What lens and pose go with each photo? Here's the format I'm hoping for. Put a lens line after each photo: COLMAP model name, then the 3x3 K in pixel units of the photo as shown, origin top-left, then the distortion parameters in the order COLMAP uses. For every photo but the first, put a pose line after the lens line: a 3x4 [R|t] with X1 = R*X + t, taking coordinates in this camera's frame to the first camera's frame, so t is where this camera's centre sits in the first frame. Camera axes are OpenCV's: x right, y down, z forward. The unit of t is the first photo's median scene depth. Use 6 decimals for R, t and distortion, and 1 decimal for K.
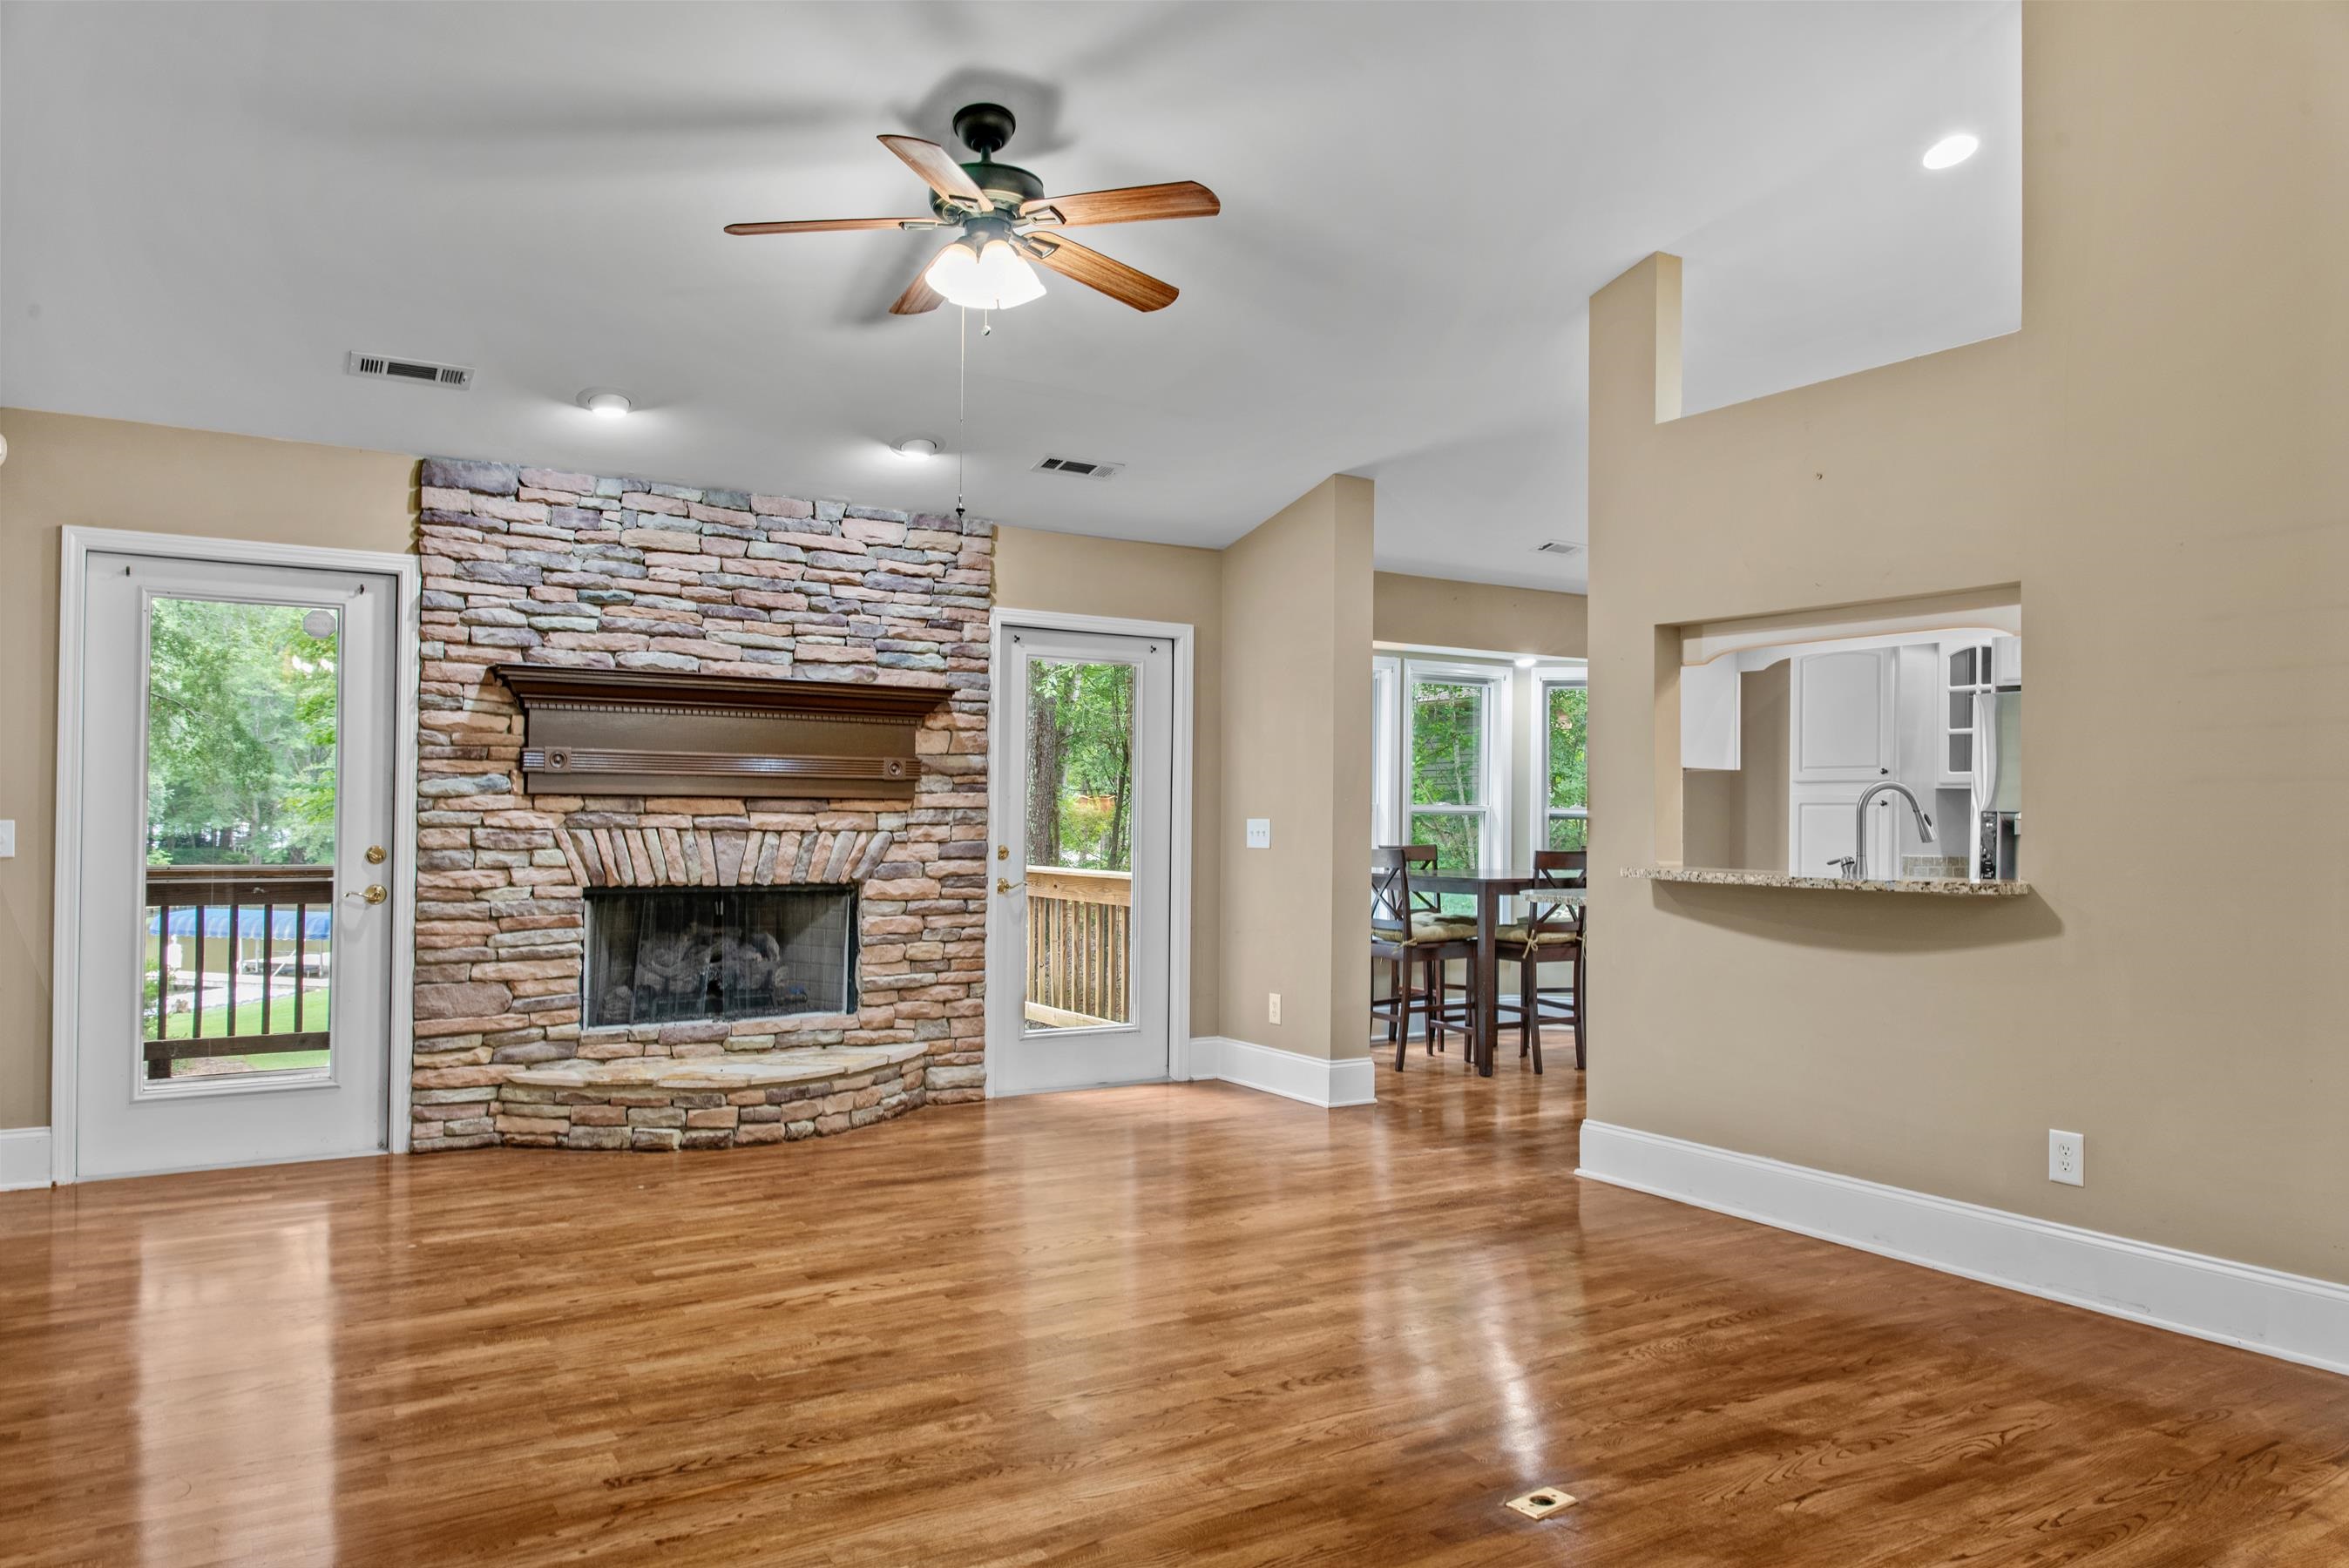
lens RADIAL K [[1576.5, 0, 1154.9], [0, 1576.5, 792.7], [0, 0, 1]] dist [0.014404, -0.023756]
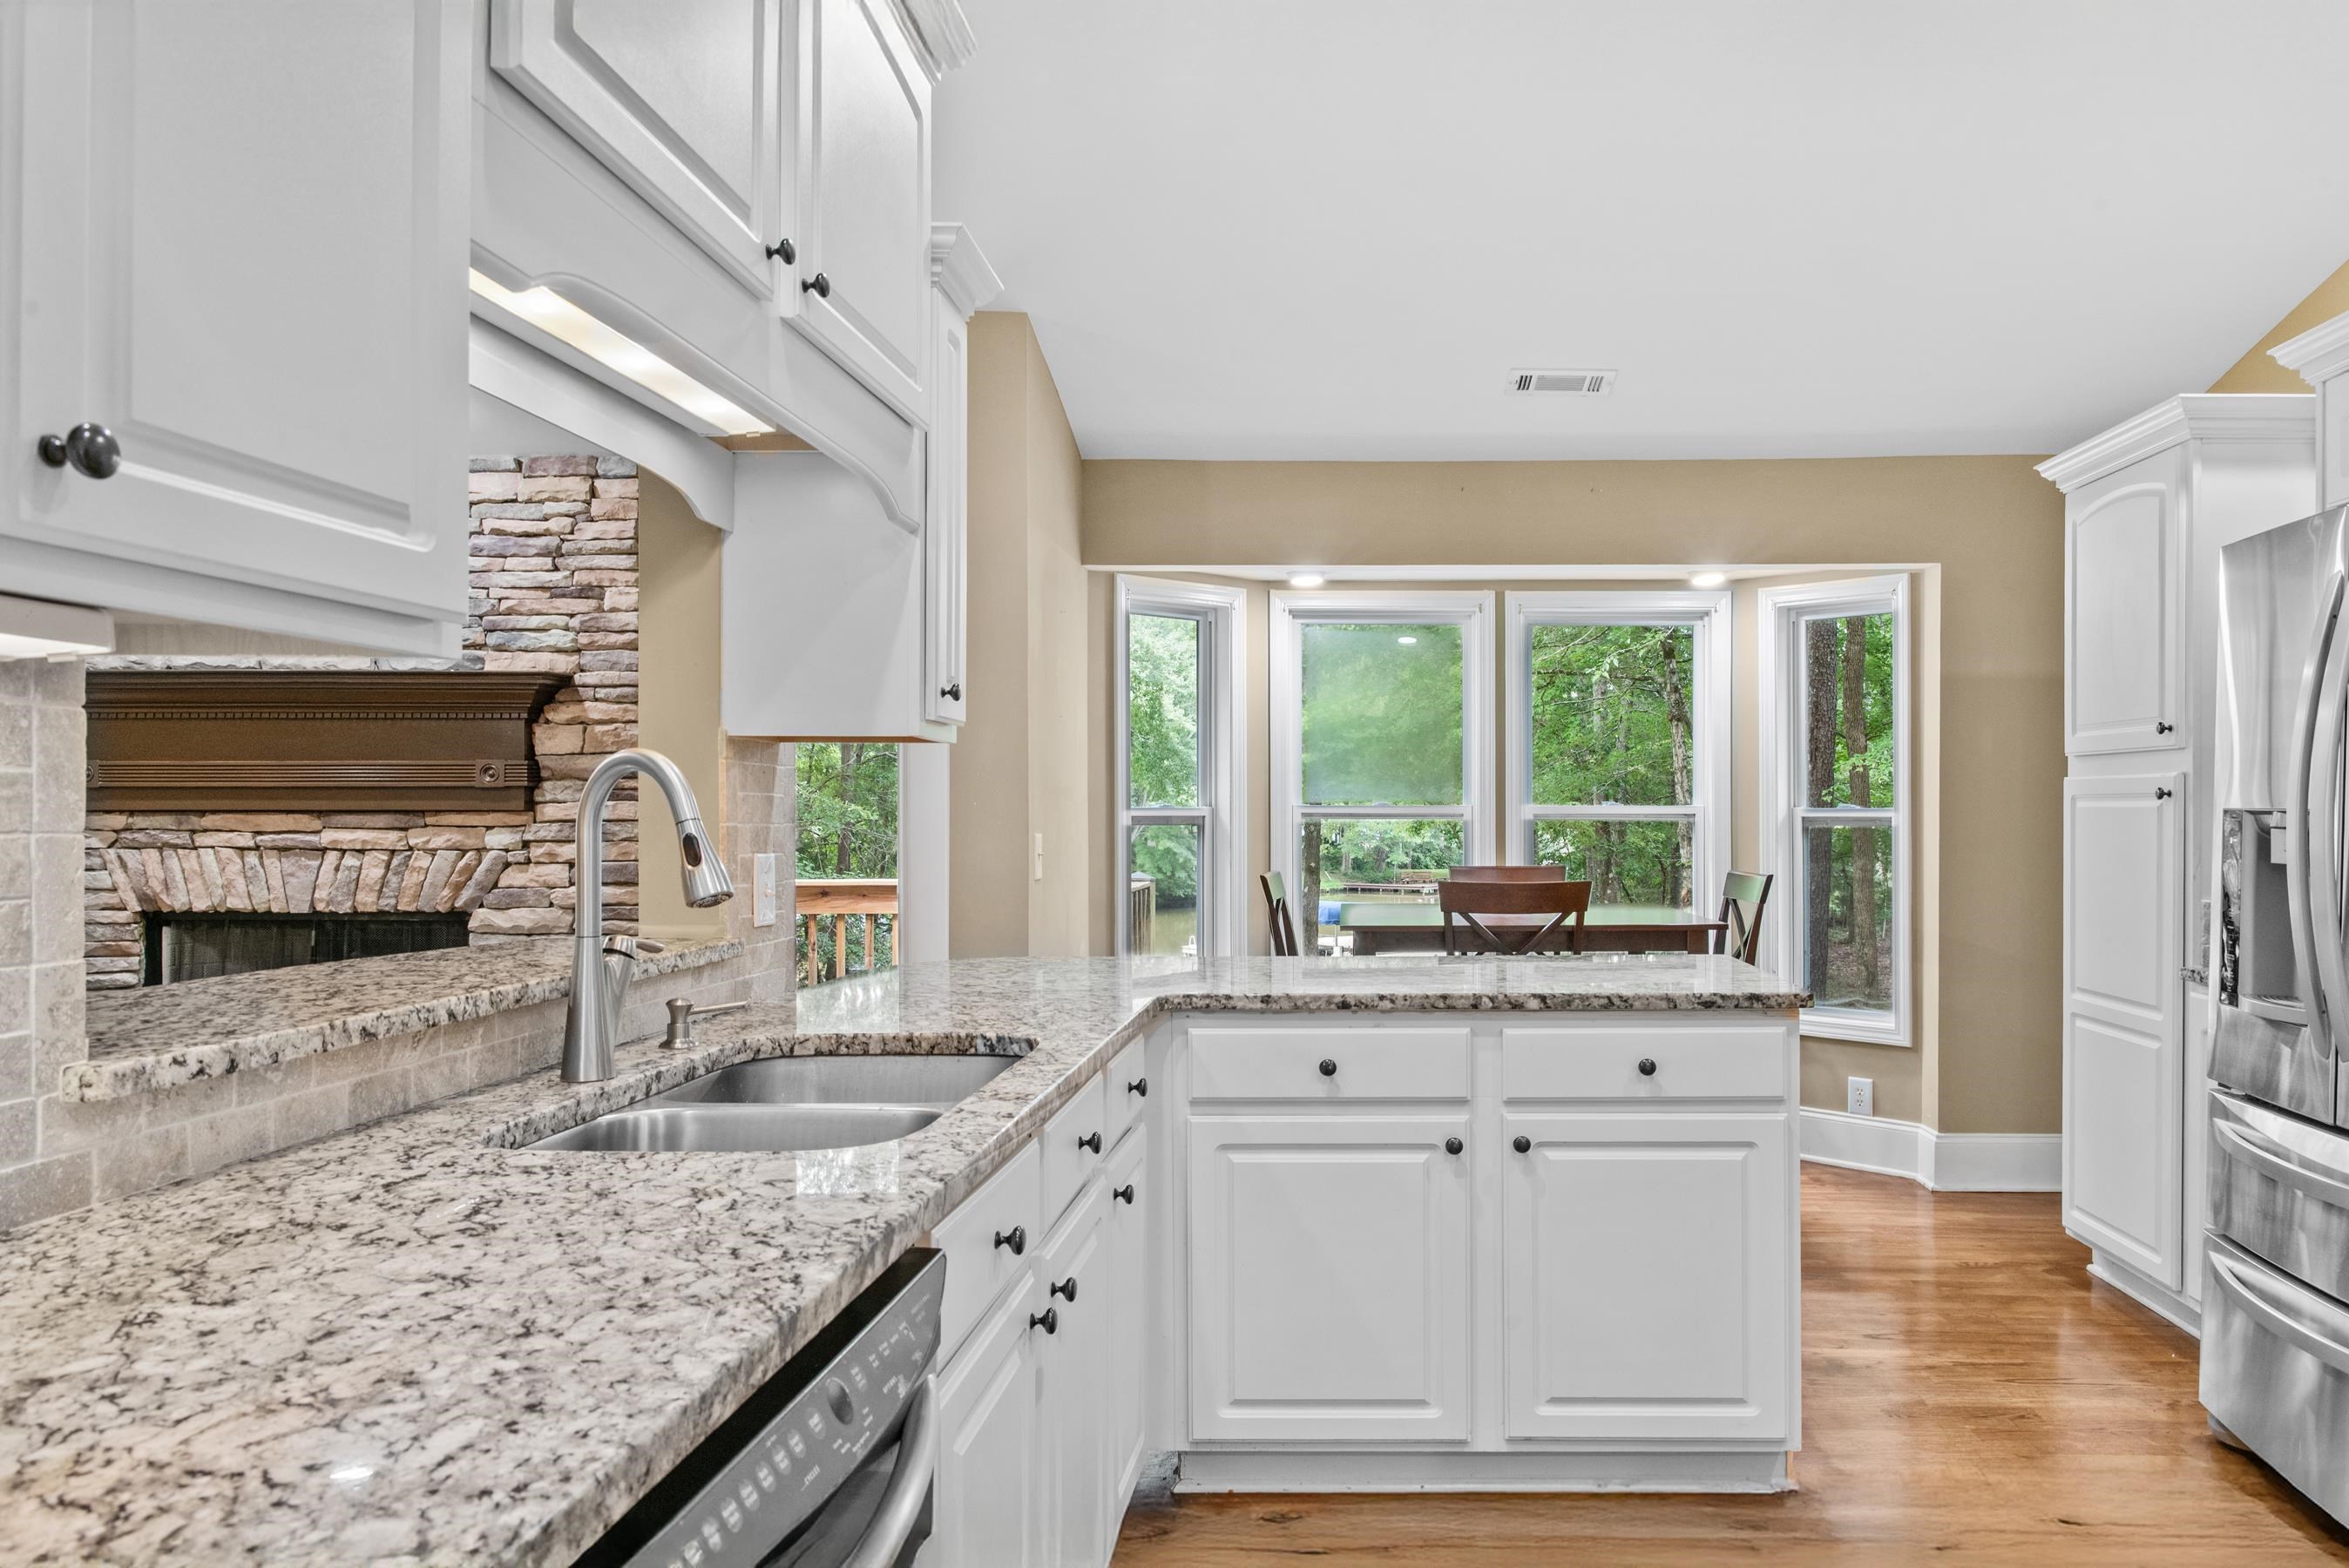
lens RADIAL K [[1434.6, 0, 1210.9], [0, 1434.6, 811.9], [0, 0, 1]] dist [0.074031, -0.004459]
pose [[0.848352, -0.008401, -0.529367, 0.592347], [0.014805, 0.999860, 0.007858, 0.004549], [0.529226, -0.014504, 0.848357, 0.597310]]
